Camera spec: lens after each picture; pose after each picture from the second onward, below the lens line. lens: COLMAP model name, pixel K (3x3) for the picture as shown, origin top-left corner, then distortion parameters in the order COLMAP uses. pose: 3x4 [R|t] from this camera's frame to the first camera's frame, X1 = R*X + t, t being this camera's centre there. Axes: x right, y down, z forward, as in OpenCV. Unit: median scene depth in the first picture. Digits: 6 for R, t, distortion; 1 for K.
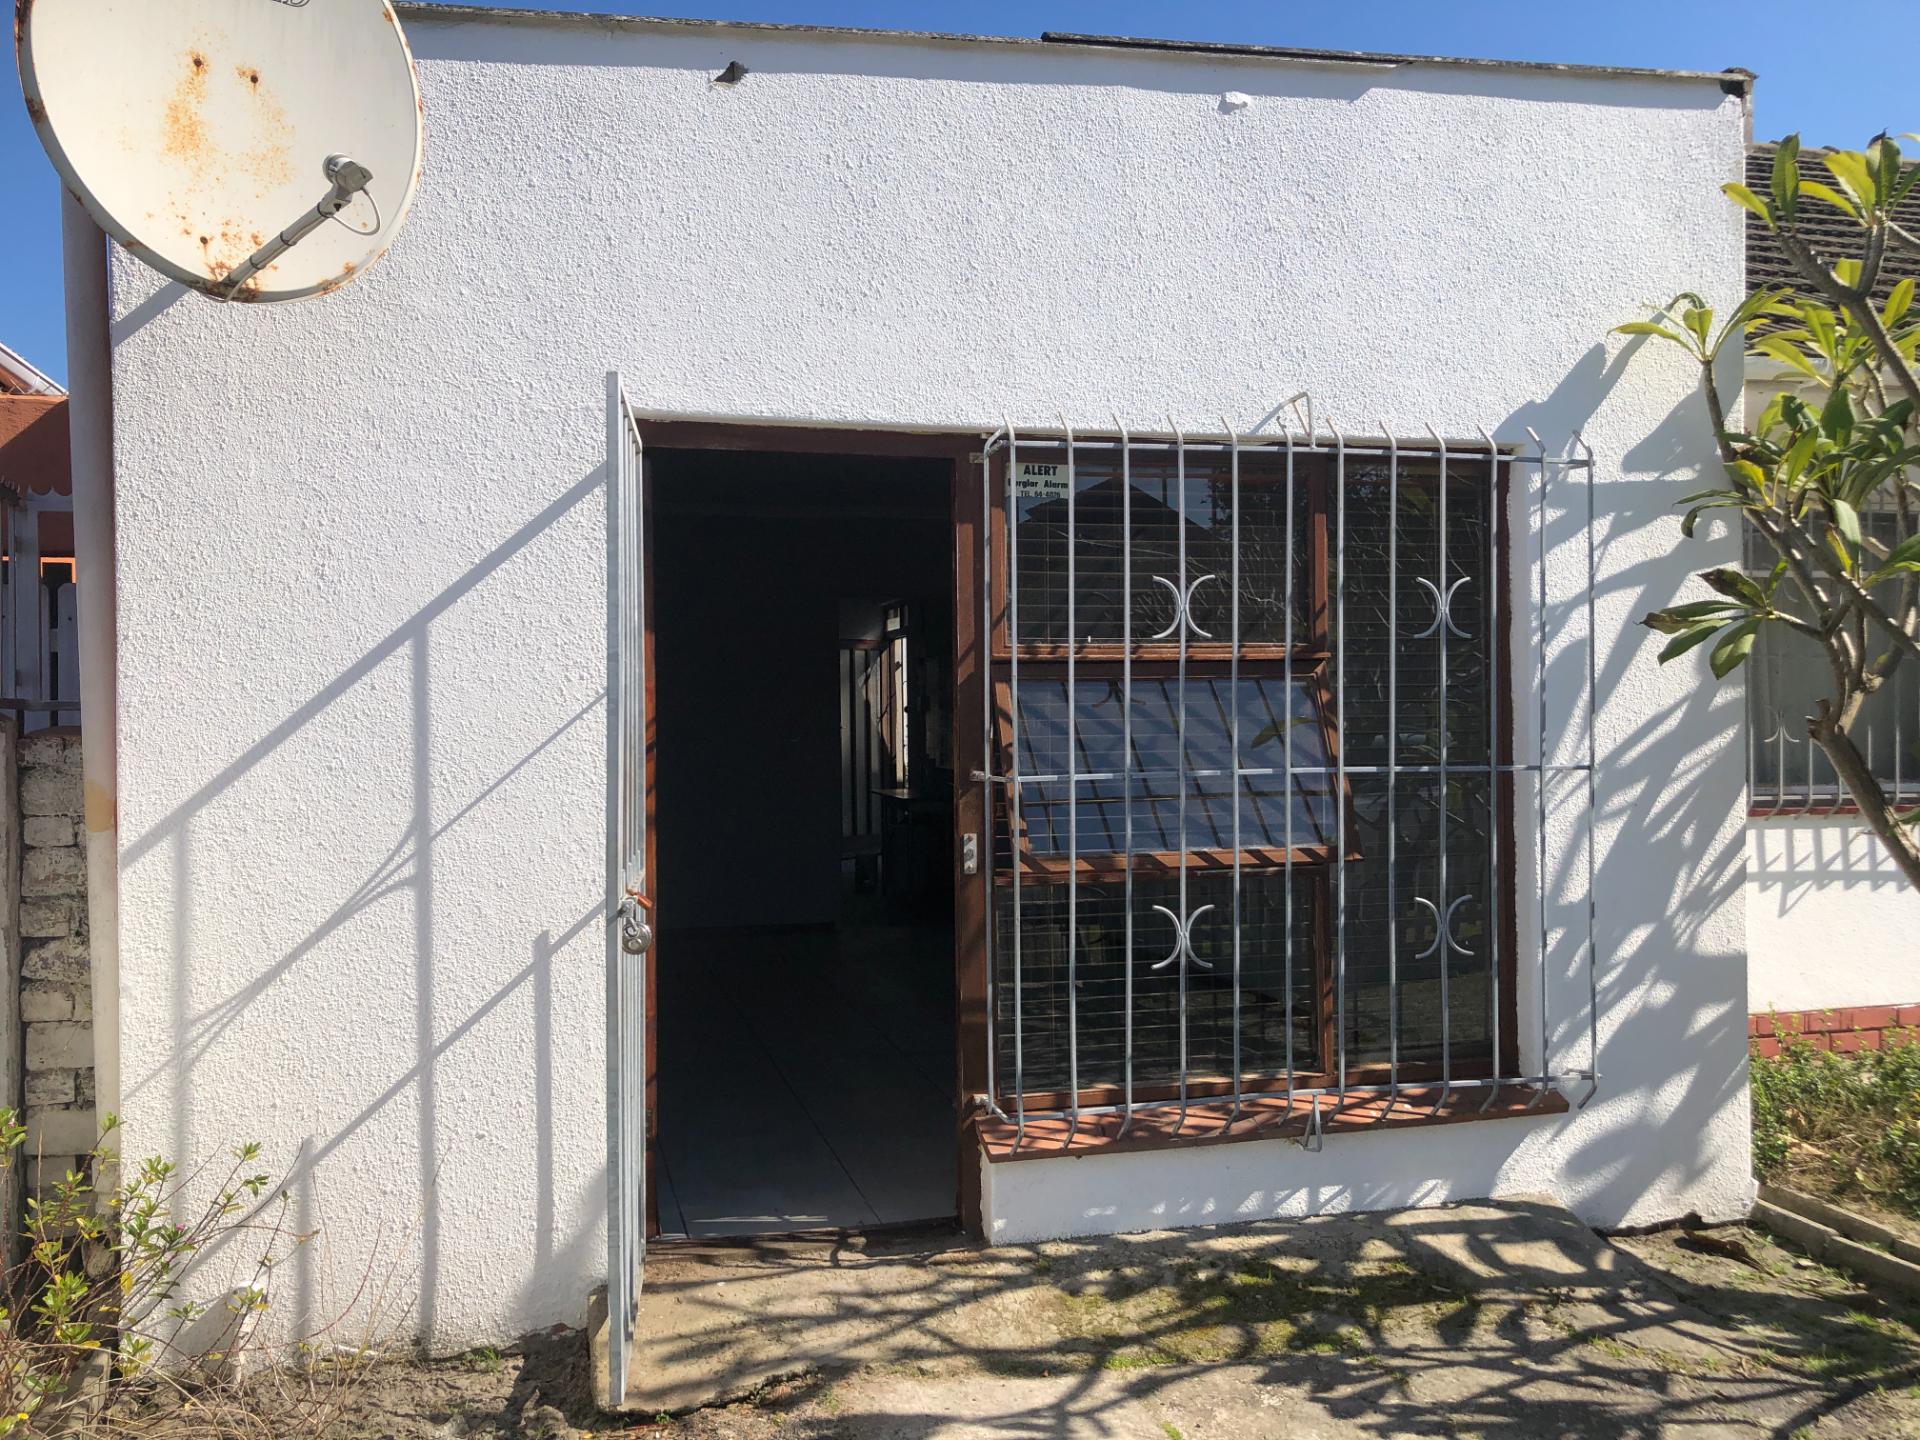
lens RADIAL K [[1570.6, 0, 960.0], [0, 1570.6, 720.0], [0, 0, 1]] dist [0.076769, -0.173258]
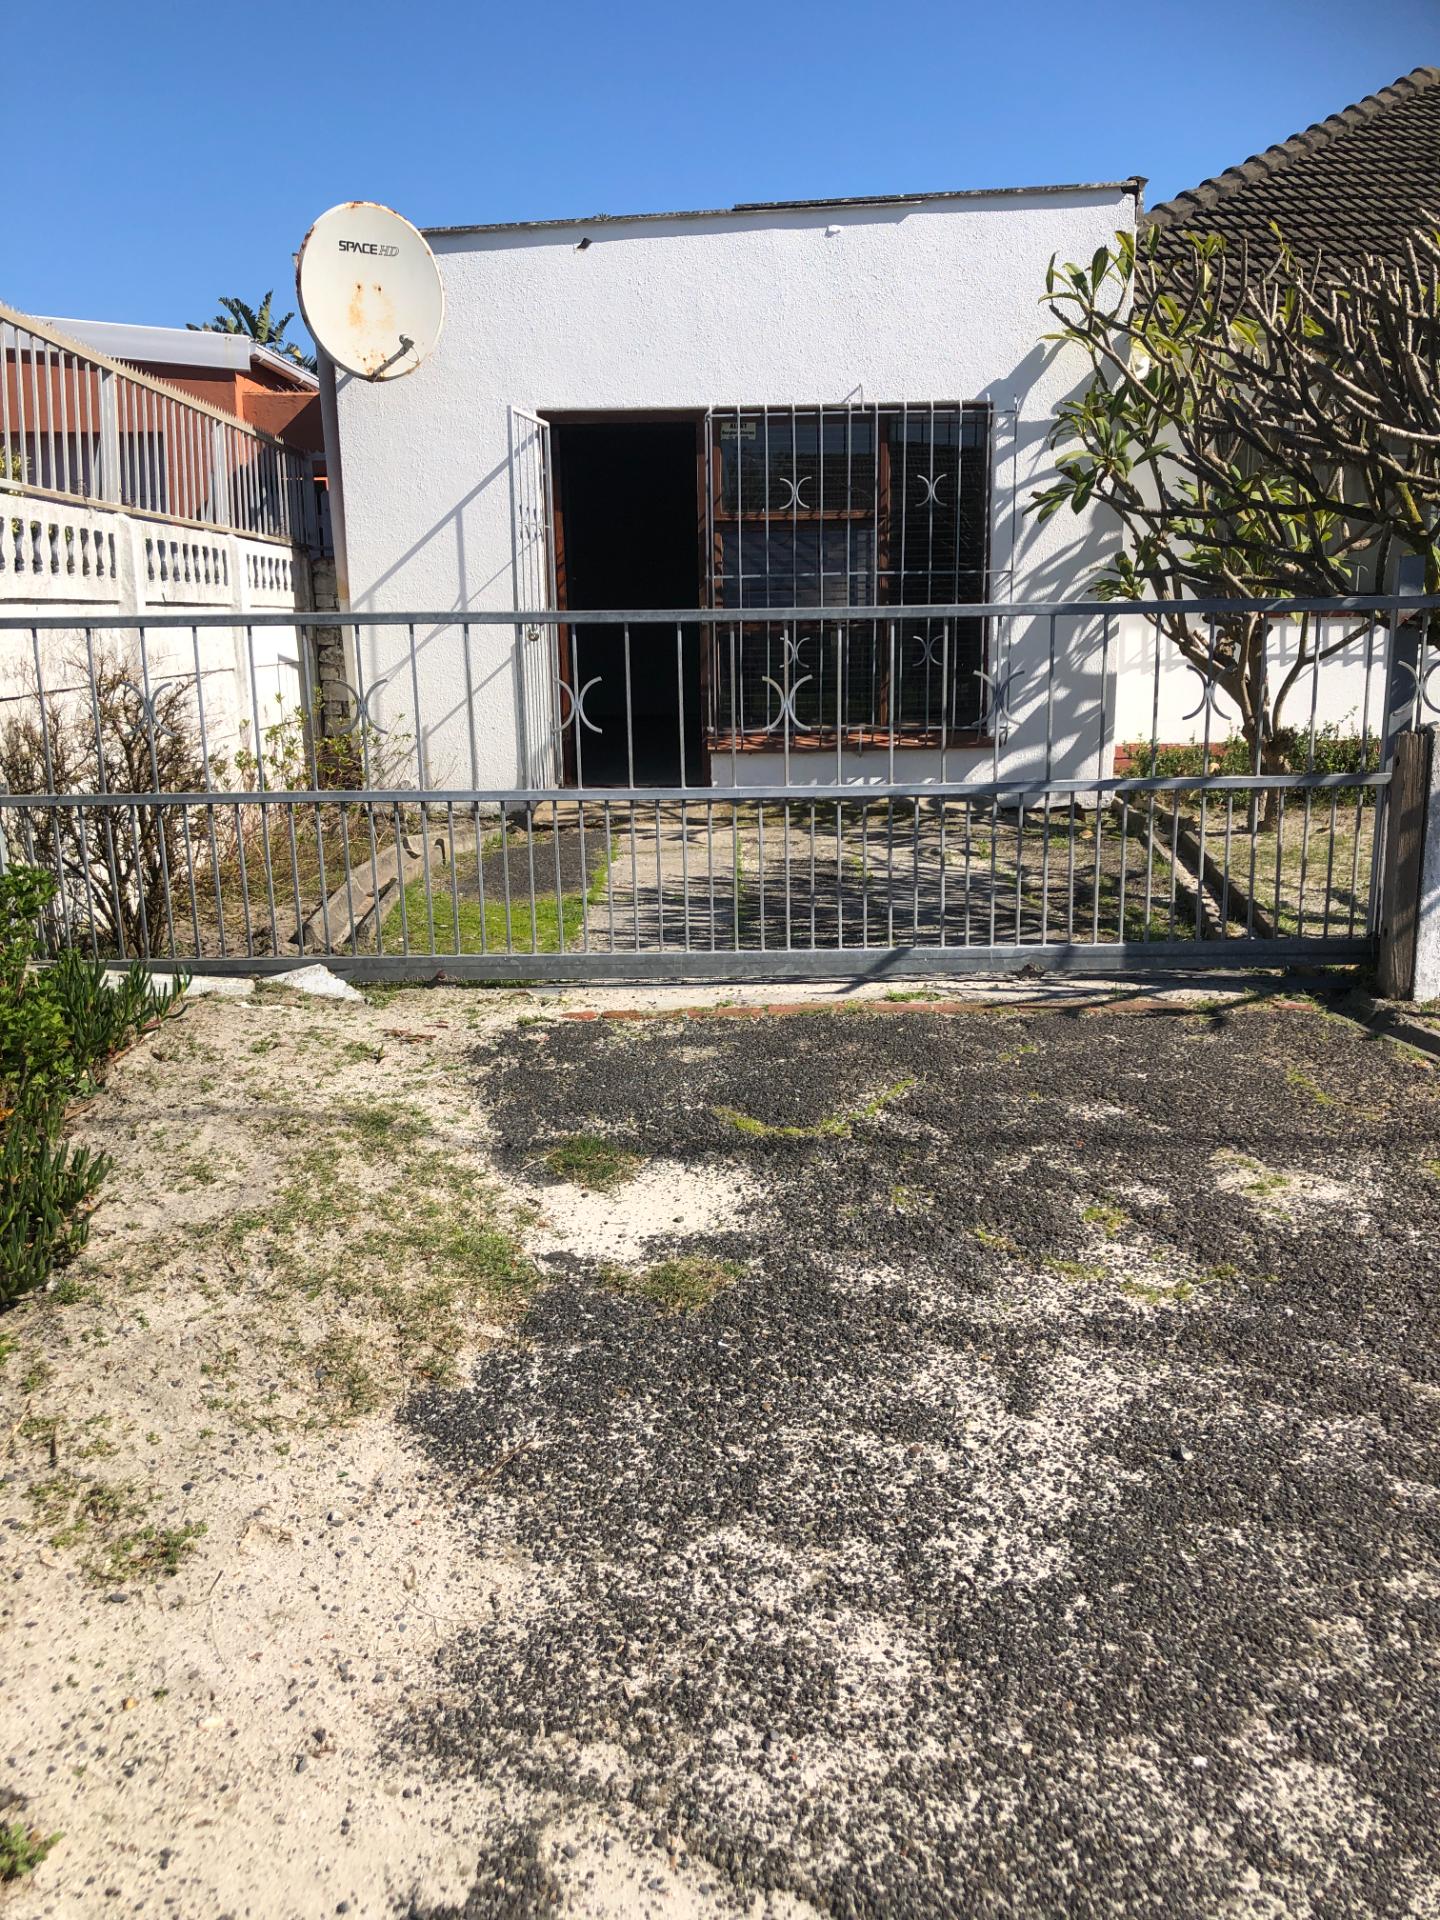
lens RADIAL K [[1570.6, 0, 731.1], [0, 1570.6, 990.6], [0, 0, 1]] dist [0.076769, -0.173258]
pose [[0.964786, 0.058171, -0.256524, 0.638882], [-0.000629, 0.975747, 0.218900, 0.115374], [0.263036, -0.211031, 0.941423, -1.167351]]
